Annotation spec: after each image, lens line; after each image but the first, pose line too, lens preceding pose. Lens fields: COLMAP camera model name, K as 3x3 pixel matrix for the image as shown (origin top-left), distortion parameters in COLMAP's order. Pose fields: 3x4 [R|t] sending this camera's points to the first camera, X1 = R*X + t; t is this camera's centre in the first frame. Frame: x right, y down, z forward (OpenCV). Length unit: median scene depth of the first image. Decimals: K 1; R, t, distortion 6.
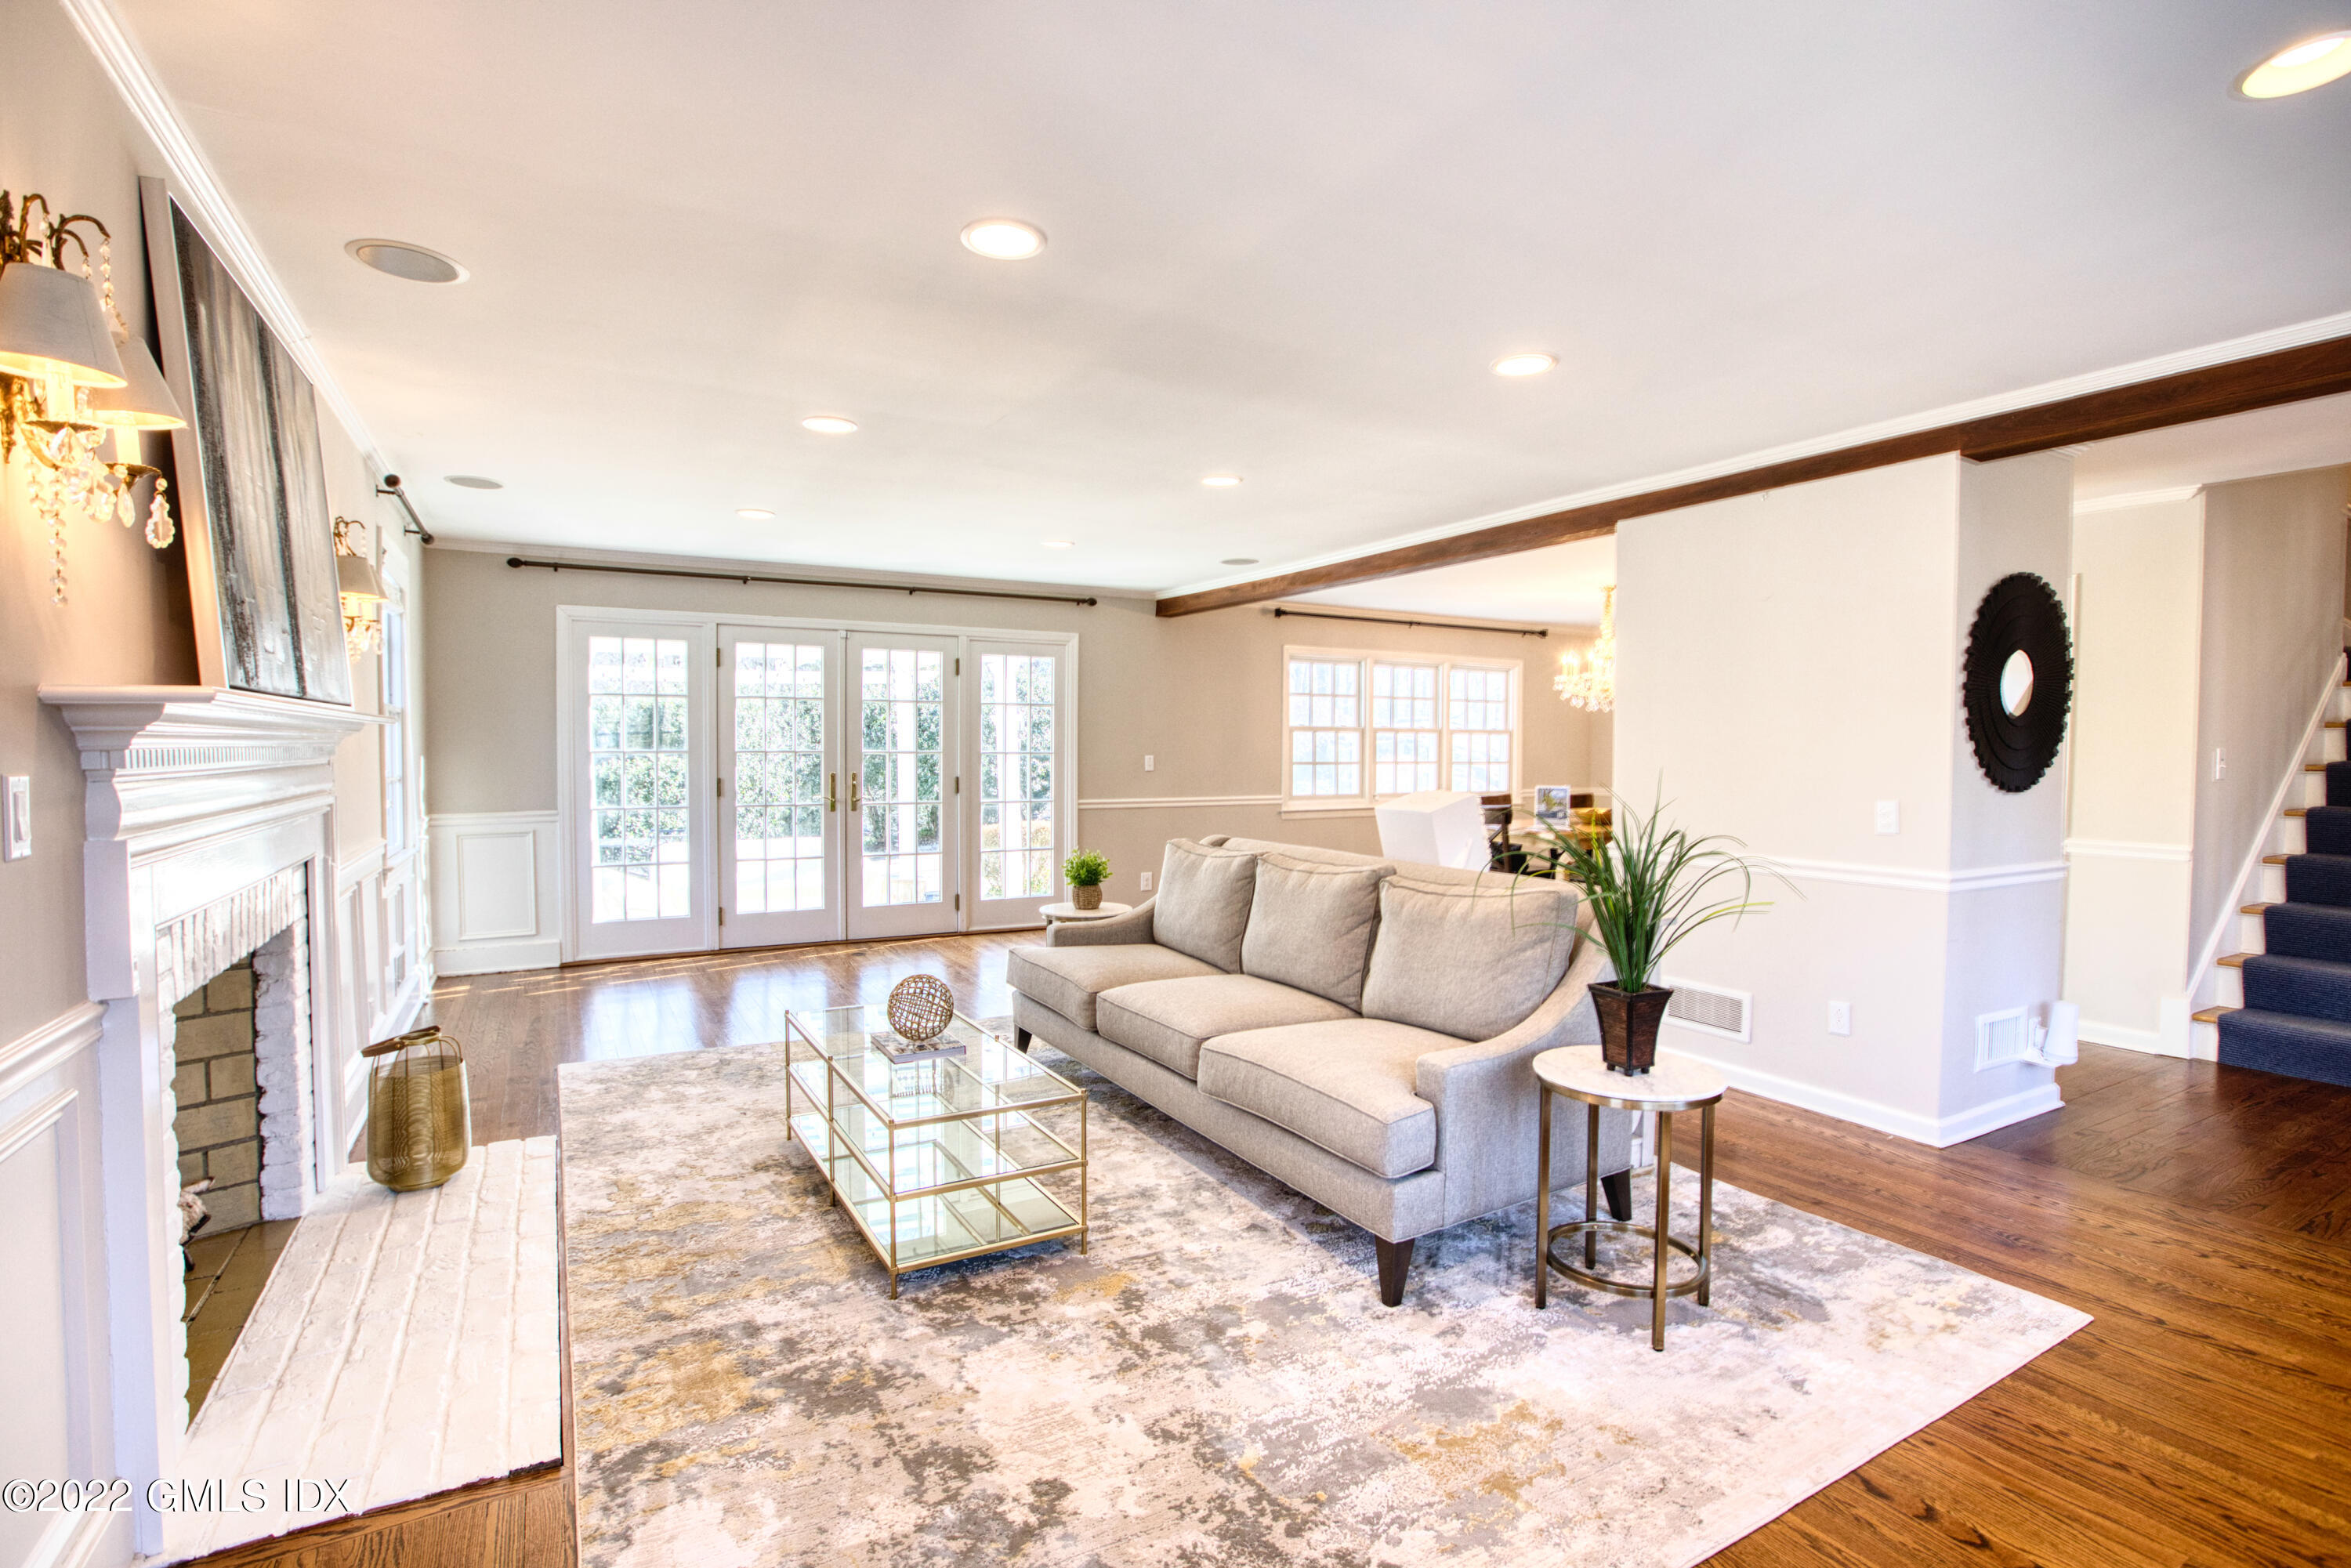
lens RADIAL K [[1106.2, 0, 1179.5], [0, 1106.2, 783.1], [0, 0, 1]] dist [-0.032734, -0.000099]
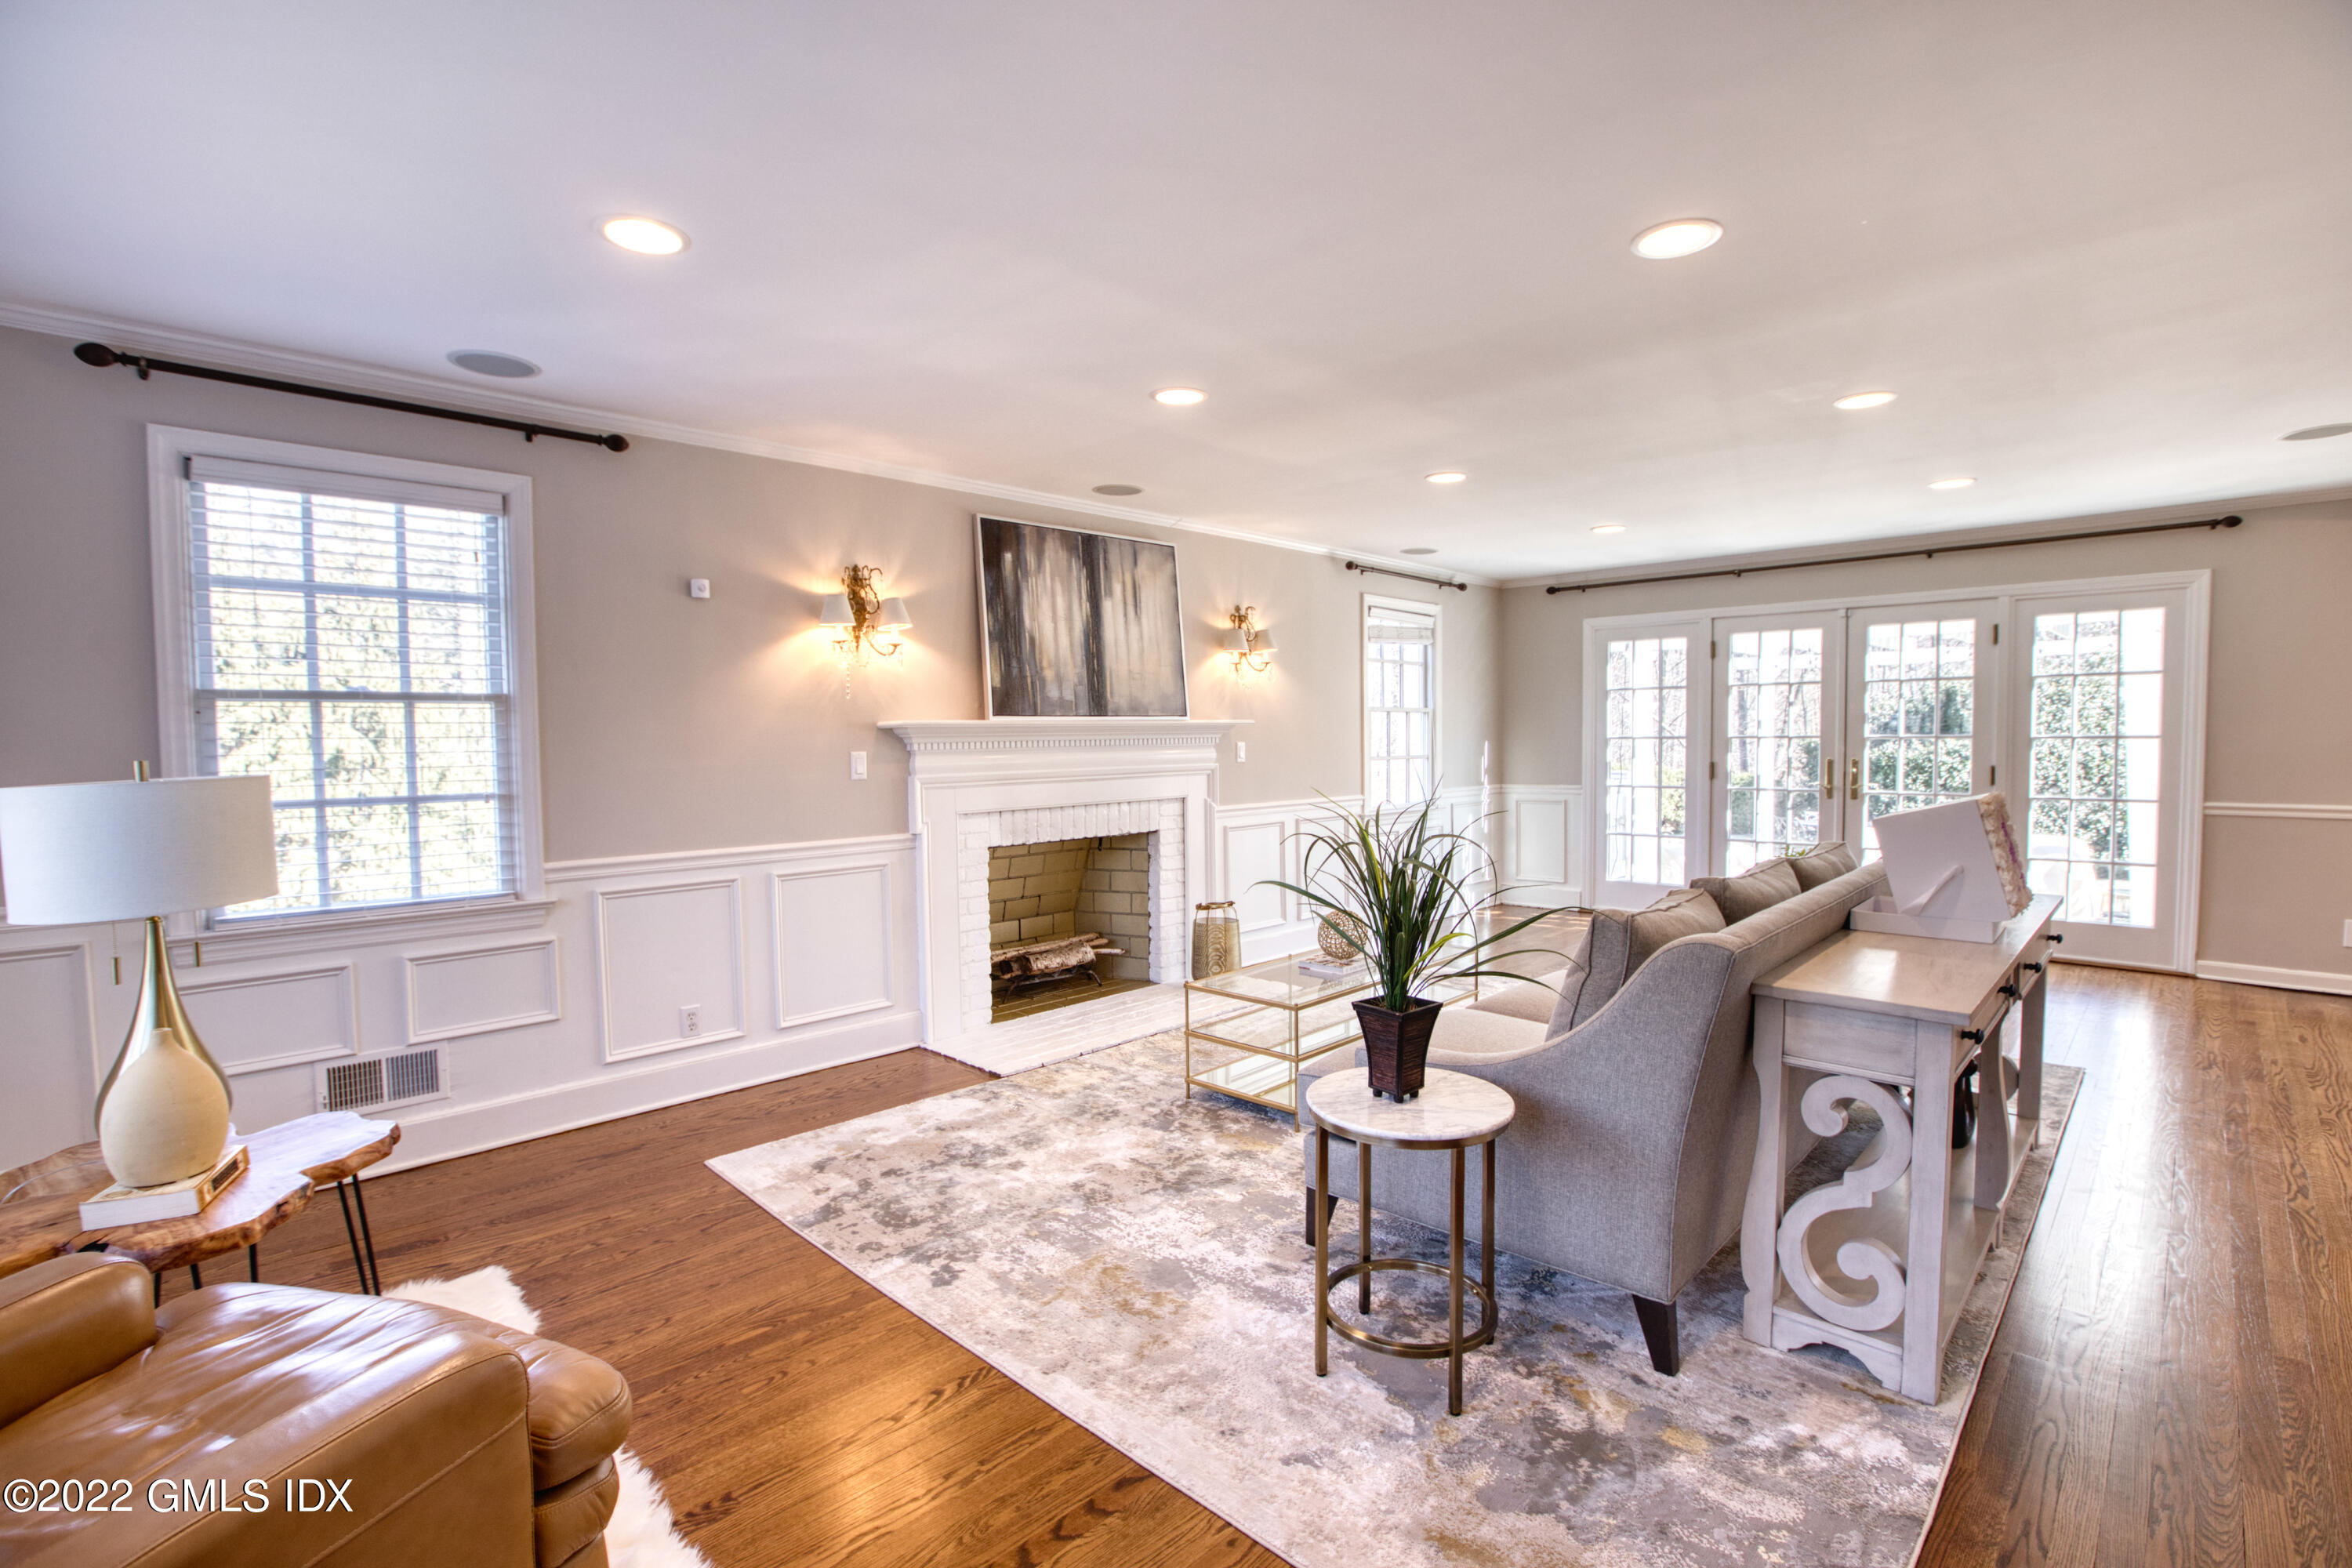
lens RADIAL K [[1072.4, 0, 1179.2], [0, 1072.4, 786.4], [0, 0, 1]] dist [-0.029842, -0.000054]
pose [[0.279100, 0.040618, -0.959403, 0.467477], [-0.019931, 0.999135, 0.036502, -0.009347], [0.960055, 0.008934, 0.279668, 0.225898]]
